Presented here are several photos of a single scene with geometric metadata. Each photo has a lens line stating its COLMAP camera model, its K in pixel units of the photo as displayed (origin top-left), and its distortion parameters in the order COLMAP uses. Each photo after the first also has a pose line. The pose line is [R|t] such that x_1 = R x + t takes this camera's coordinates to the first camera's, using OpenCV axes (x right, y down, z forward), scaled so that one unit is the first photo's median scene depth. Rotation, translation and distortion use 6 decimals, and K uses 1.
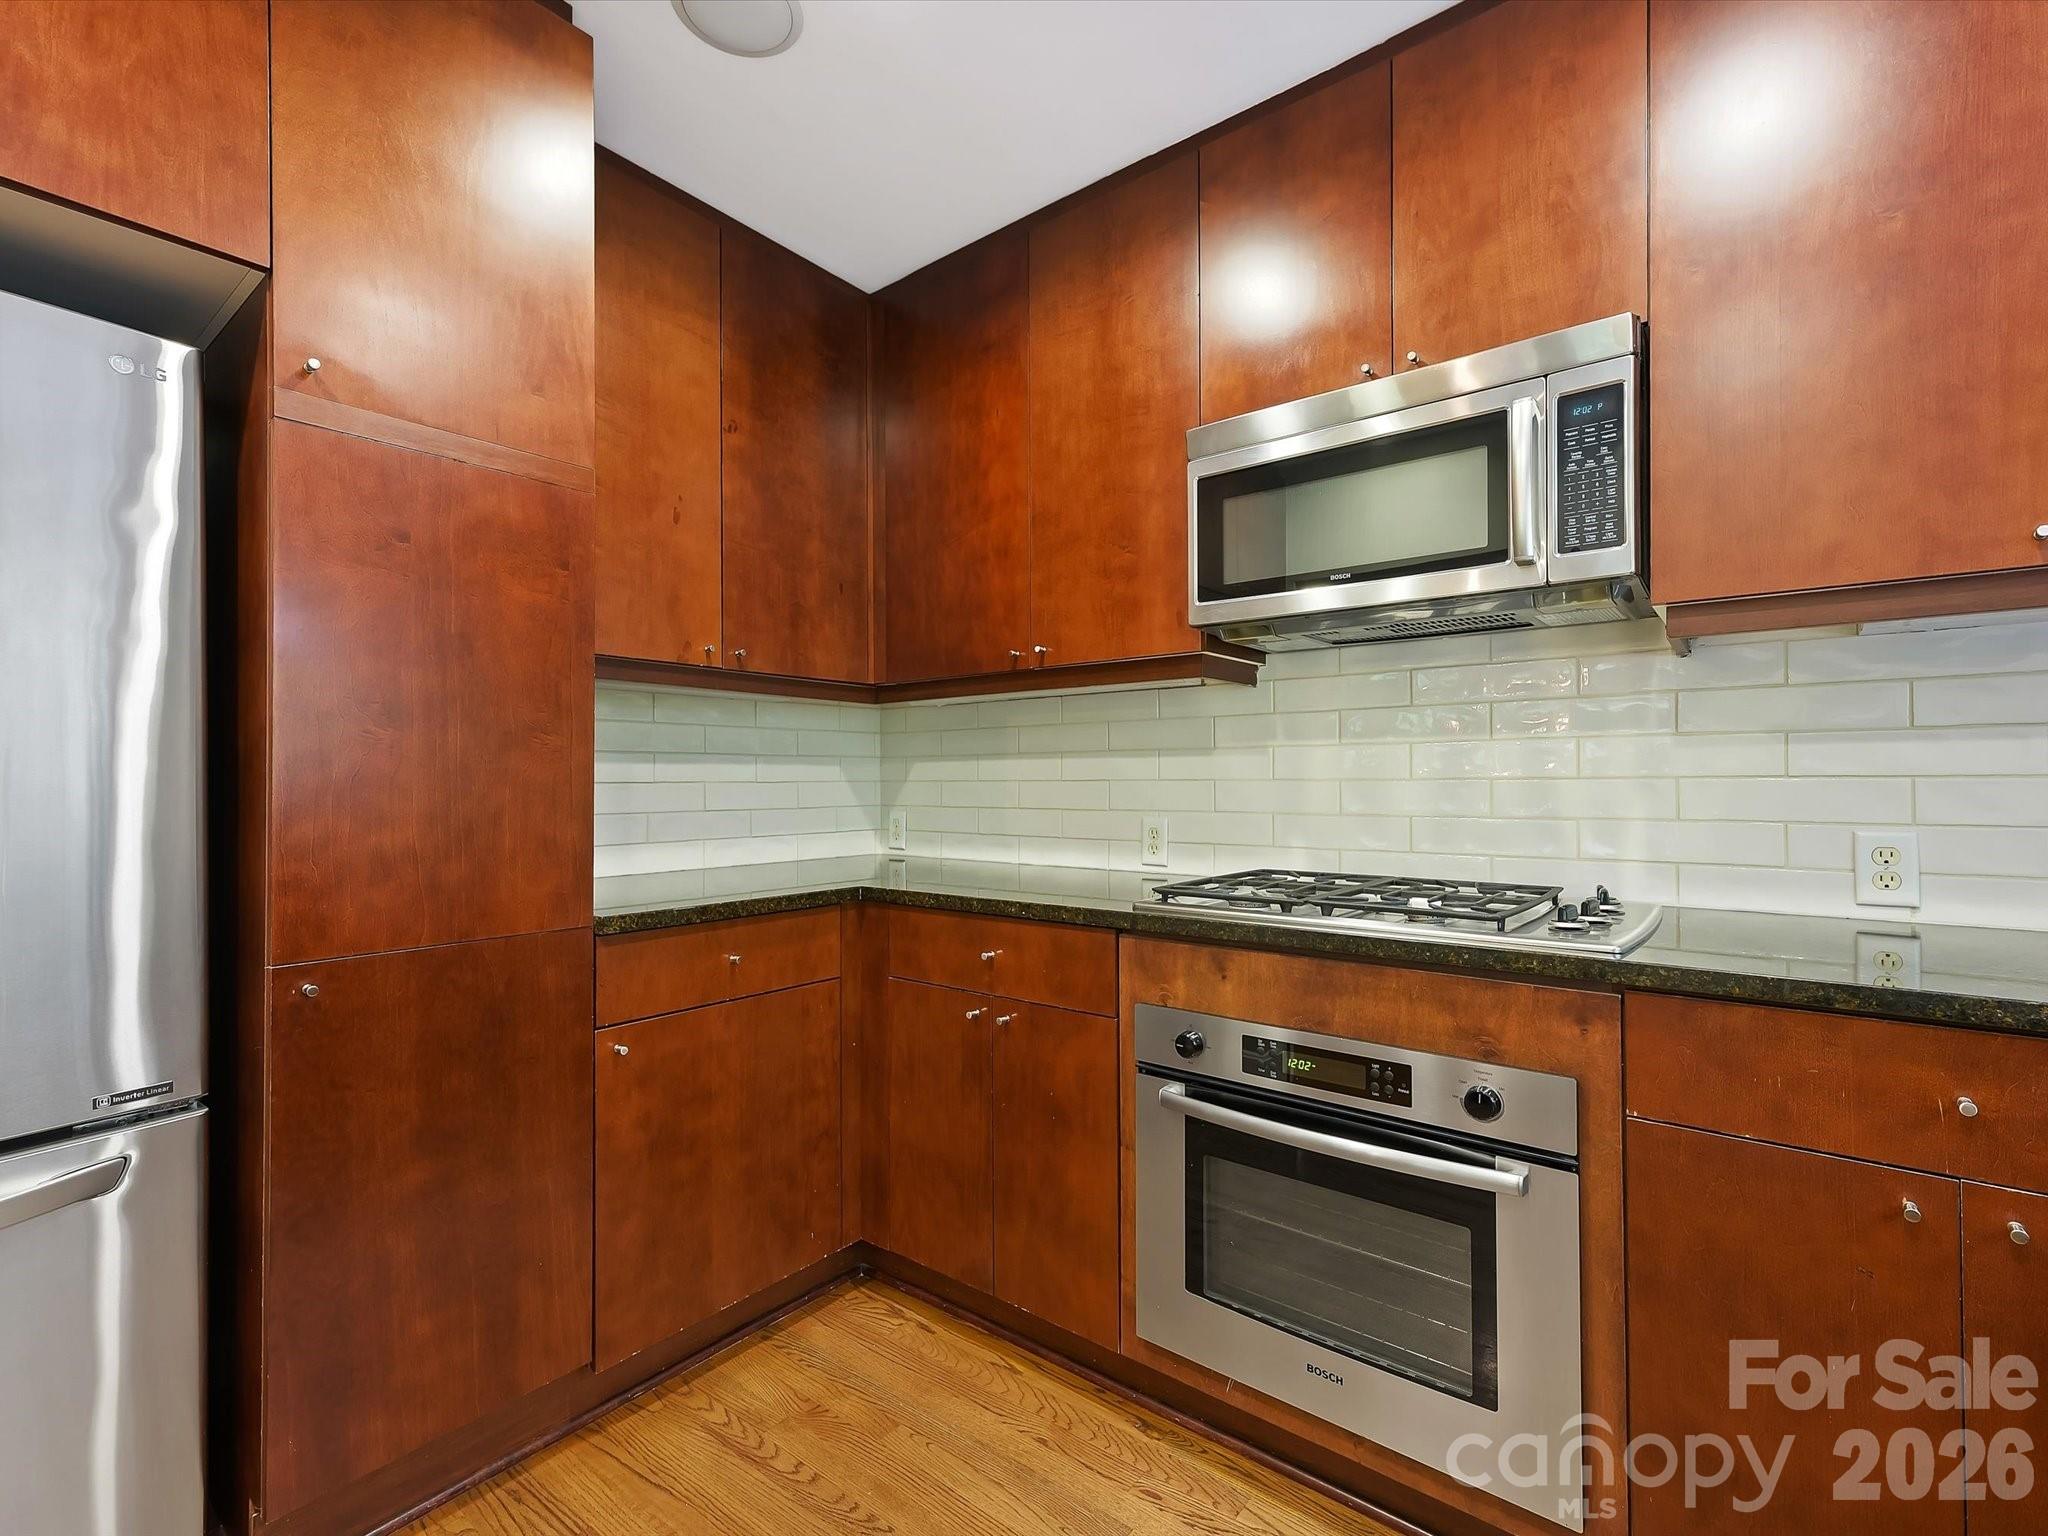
lens RADIAL K [[991.9, 0, 1024.0], [0, 991.9, 768.0], [0, 0, 1]] dist [0.003917, 0.000789]
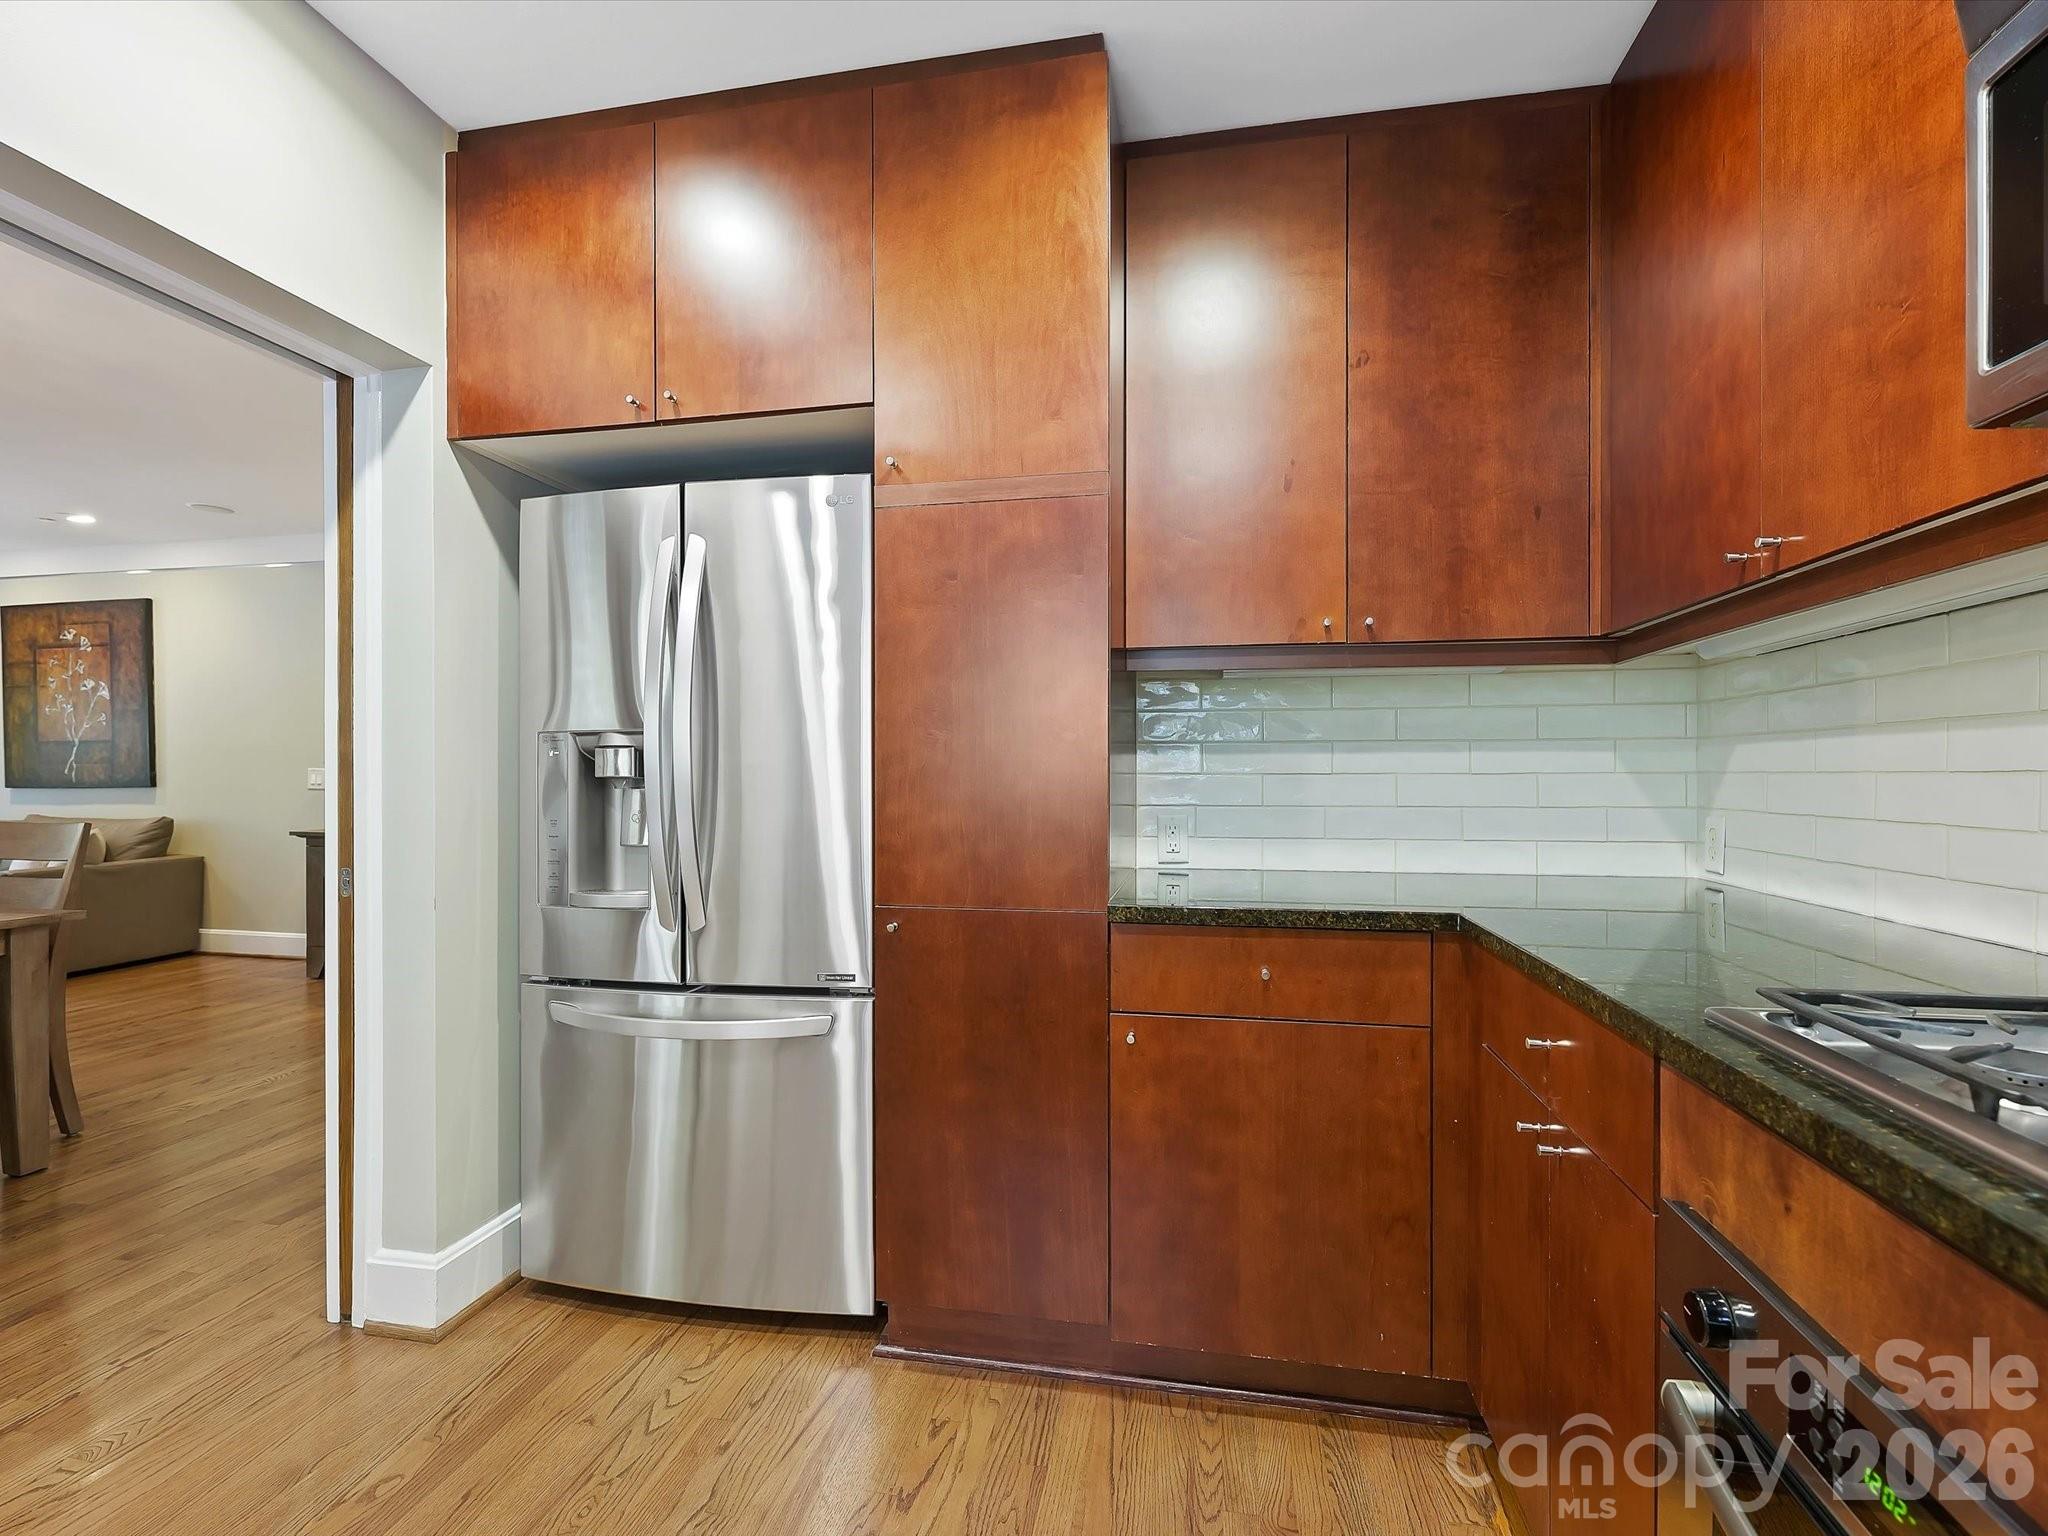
lens RADIAL K [[943.1, 0, 951.0], [0, 943.1, 776.6], [0, 0, 1]] dist [-0.002715, -0.000460]
pose [[0.423944, 0.005275, -0.905673, 0.325465], [0.011602, 0.999869, 0.011255, 0.003668], [0.905614, -0.015279, 0.423828, 0.364128]]
